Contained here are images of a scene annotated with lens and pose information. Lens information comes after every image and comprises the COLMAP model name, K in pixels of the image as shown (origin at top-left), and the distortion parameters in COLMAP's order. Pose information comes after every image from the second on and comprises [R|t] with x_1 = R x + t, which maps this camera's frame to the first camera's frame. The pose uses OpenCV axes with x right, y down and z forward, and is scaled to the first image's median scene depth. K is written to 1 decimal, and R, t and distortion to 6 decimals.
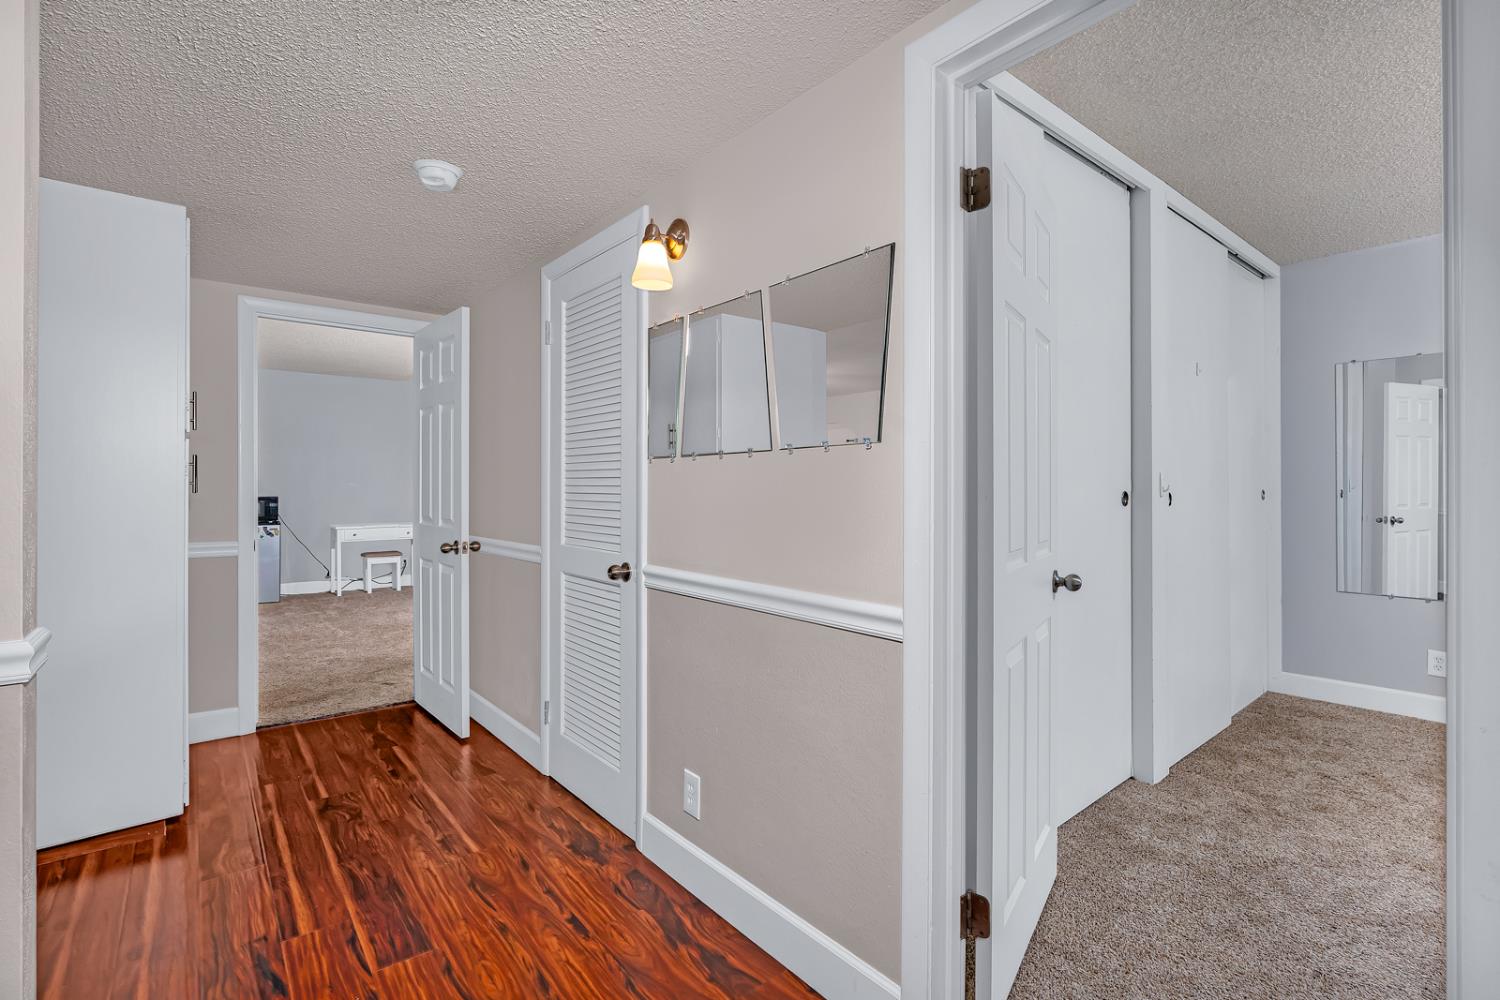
lens RADIAL K [[702.9, 0, 740.8], [0, 702.9, 492.3], [0, 0, 1]] dist [0.003632, 0.000975]
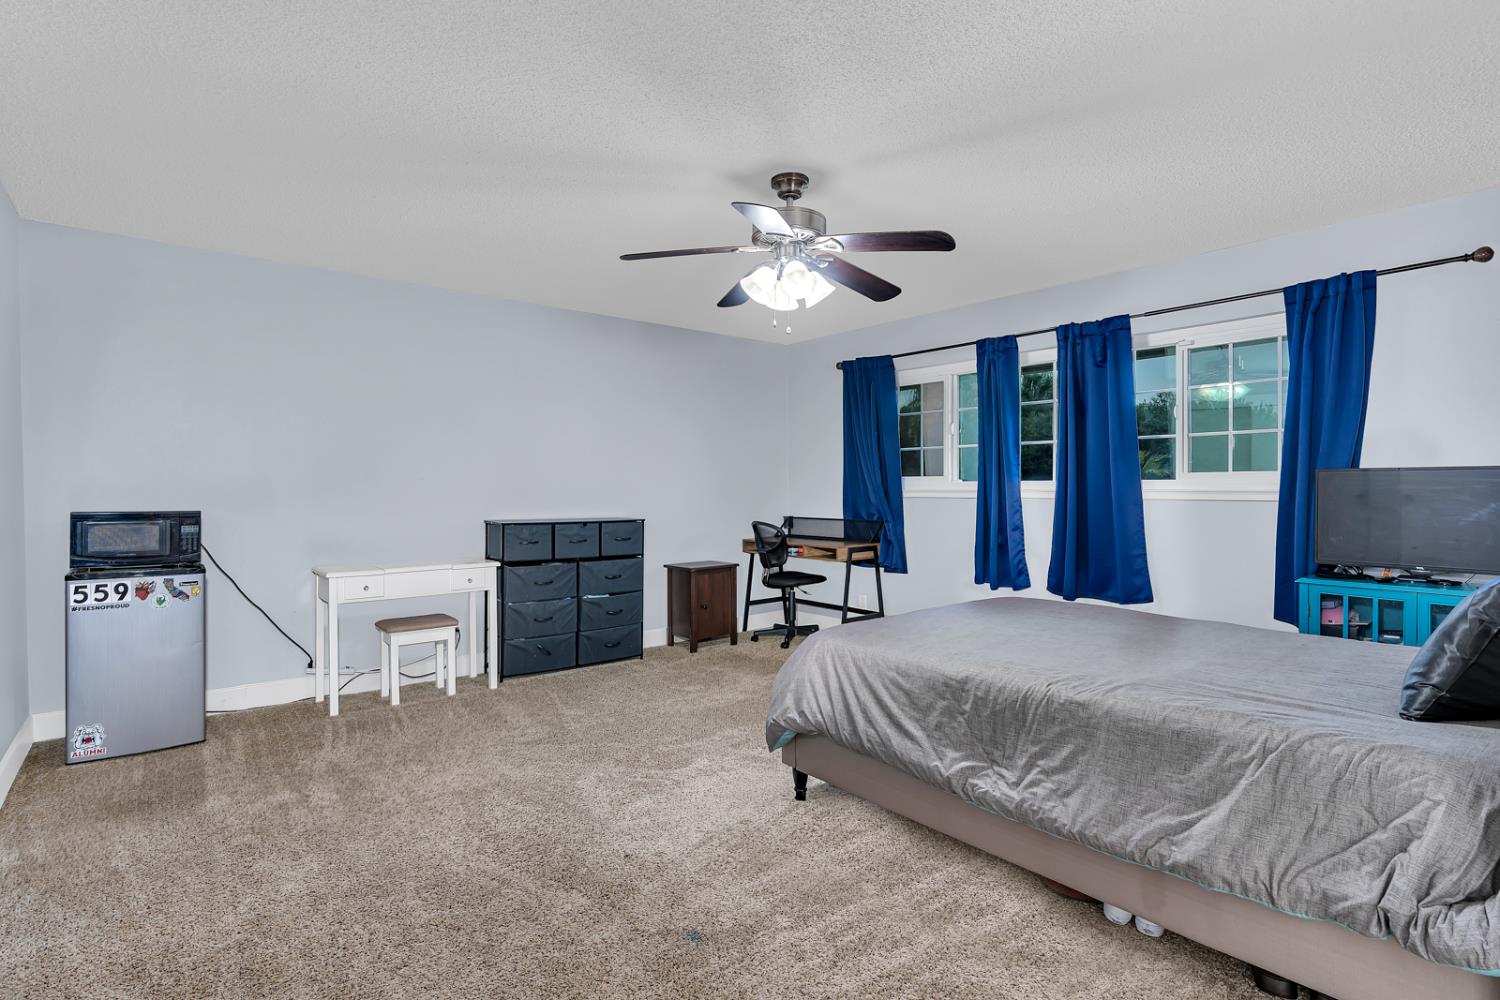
lens RADIAL K [[702.9, 0, 759.8], [0, 702.9, 498.5], [0, 0, 1]] dist [0.003632, 0.000975]
pose [[0.998822, 0.004328, 0.048336, -0.296544], [-0.004160, 0.999985, -0.003574, -0.001916], [-0.048351, 0.003369, 0.998825, 0.492191]]
